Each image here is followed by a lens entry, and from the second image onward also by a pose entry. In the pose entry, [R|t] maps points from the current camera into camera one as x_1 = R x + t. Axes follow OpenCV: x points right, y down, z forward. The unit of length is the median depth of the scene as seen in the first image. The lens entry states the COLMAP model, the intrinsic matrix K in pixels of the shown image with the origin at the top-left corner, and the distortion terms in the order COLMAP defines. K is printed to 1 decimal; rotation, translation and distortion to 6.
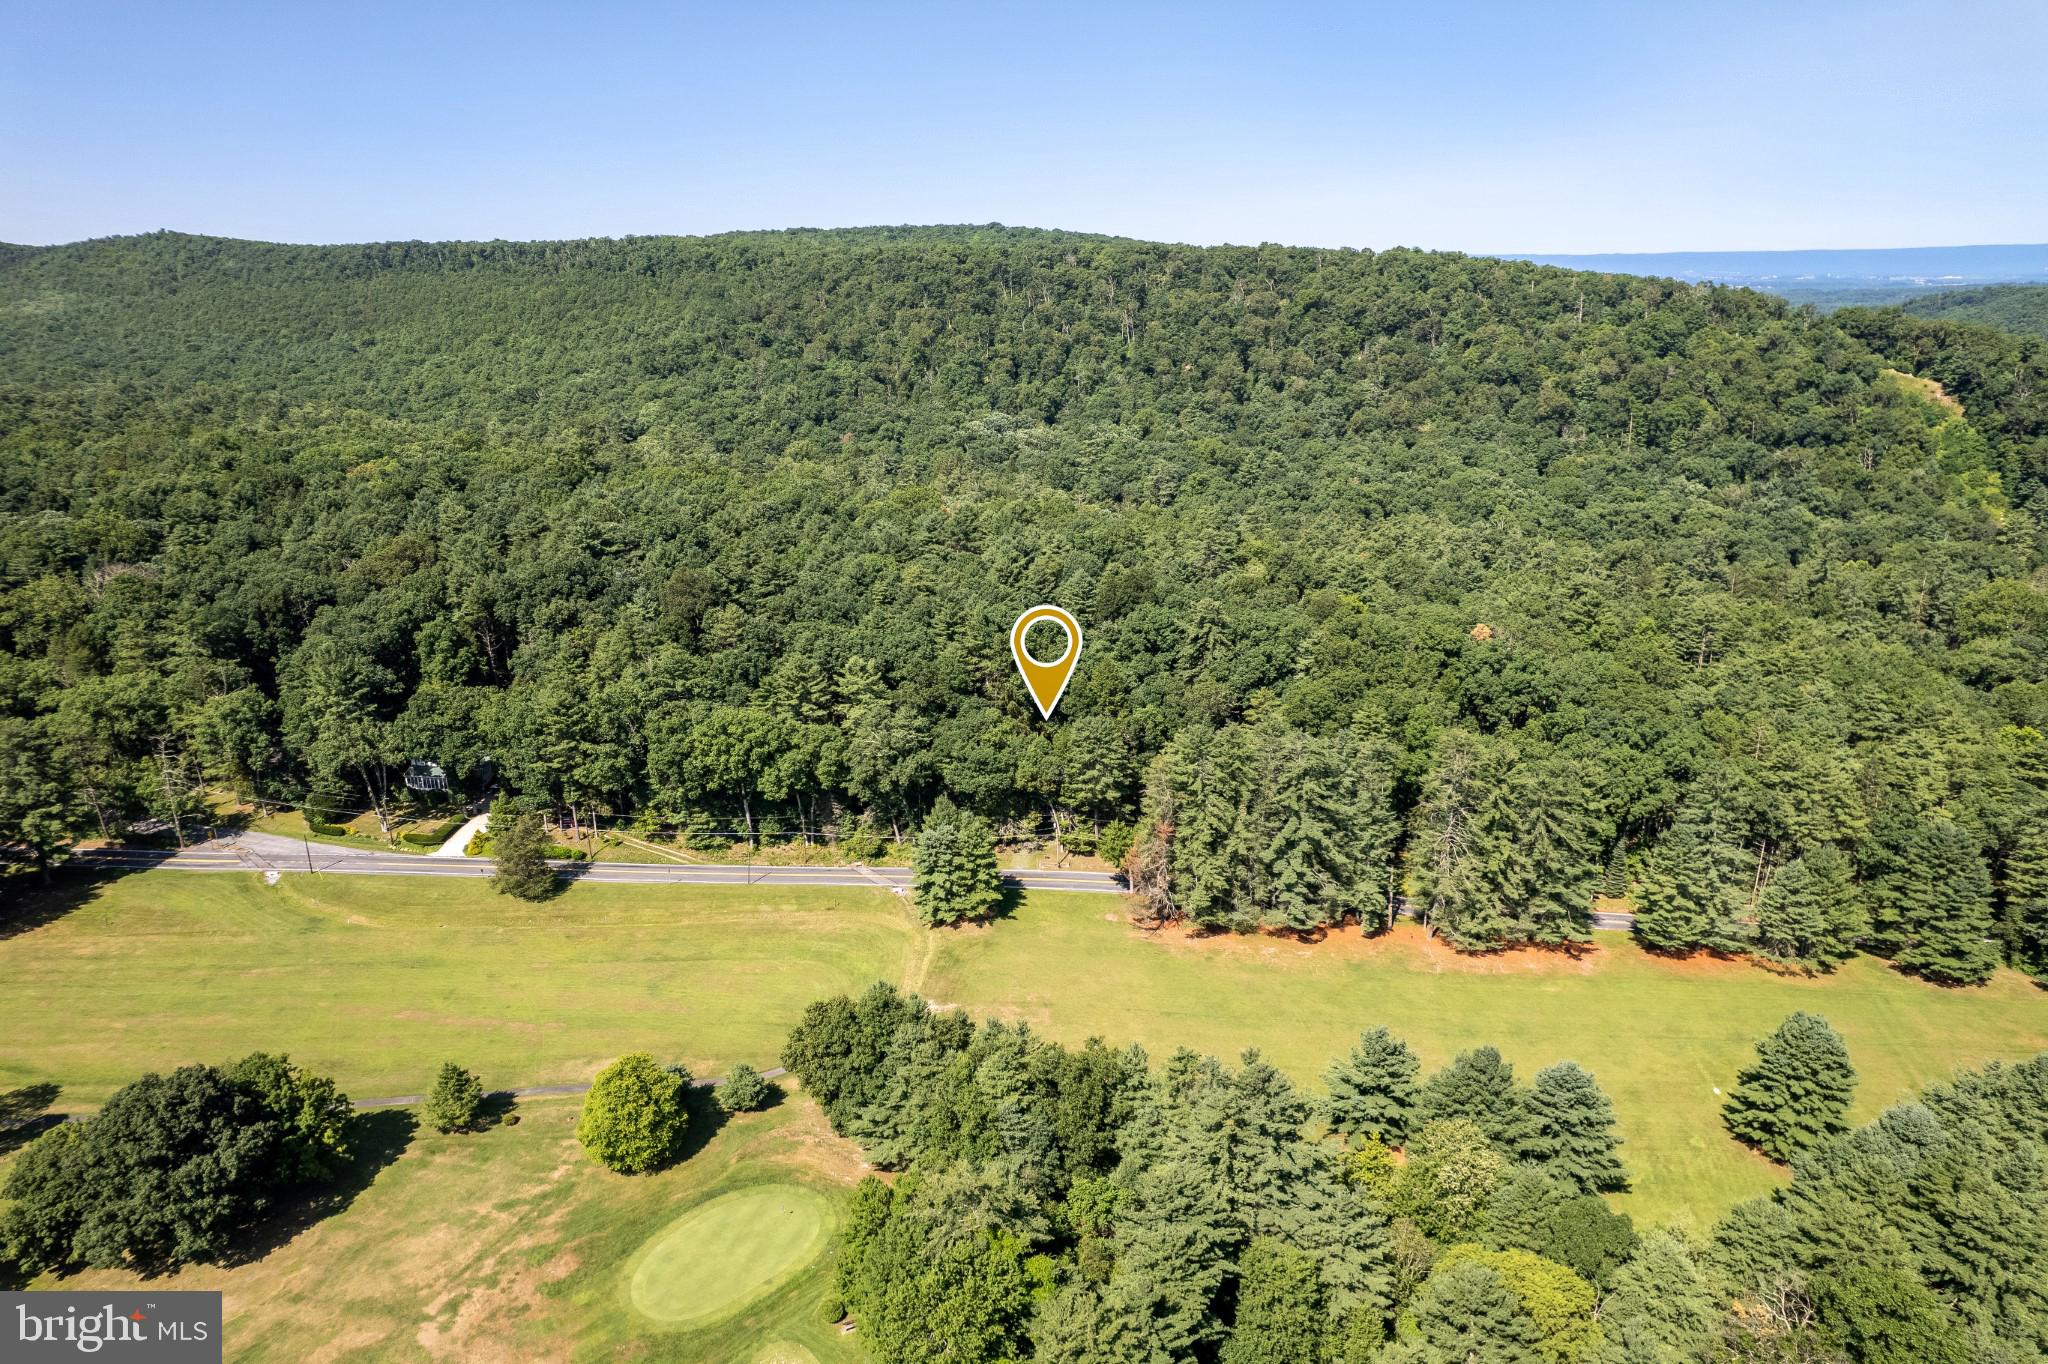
lens RADIAL K [[1319.7, 0, 1024.0], [0, 1319.7, 677.8], [0, 0, 1]] dist [-0.089249, 0.081044]
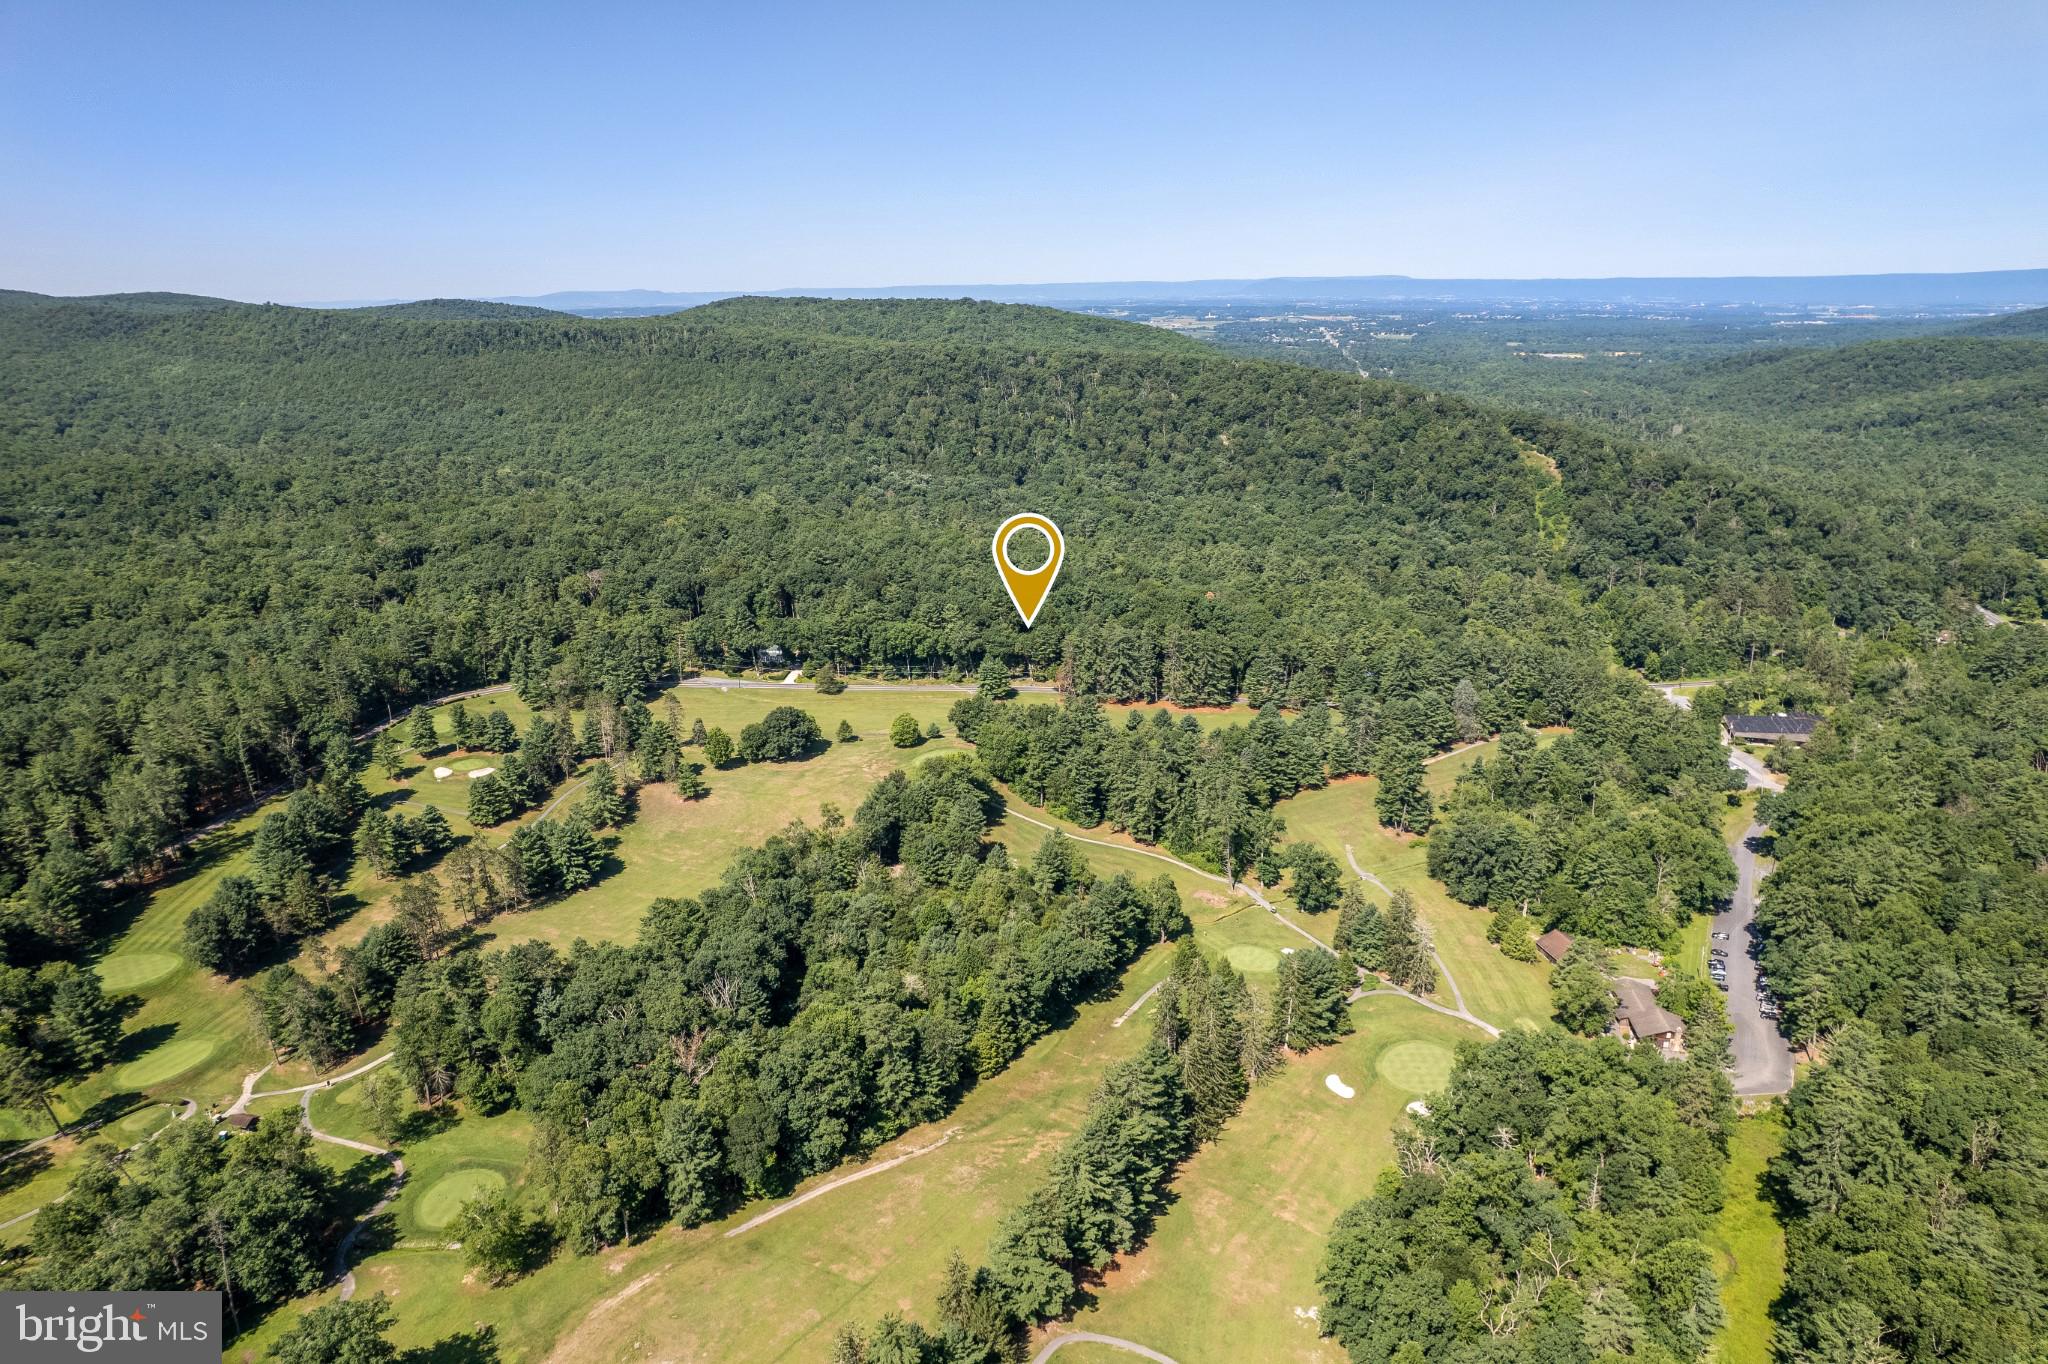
lens RADIAL K [[1319.7, 0, 1024.0], [0, 1319.7, 677.8], [0, 0, 1]] dist [-0.089249, 0.081044]
pose [[0.999512, -0.007536, 0.030331, -0.028380], [0.007996, 0.999855, -0.015066, 0.073253], [-0.030213, 0.015301, 0.999426, -0.676221]]
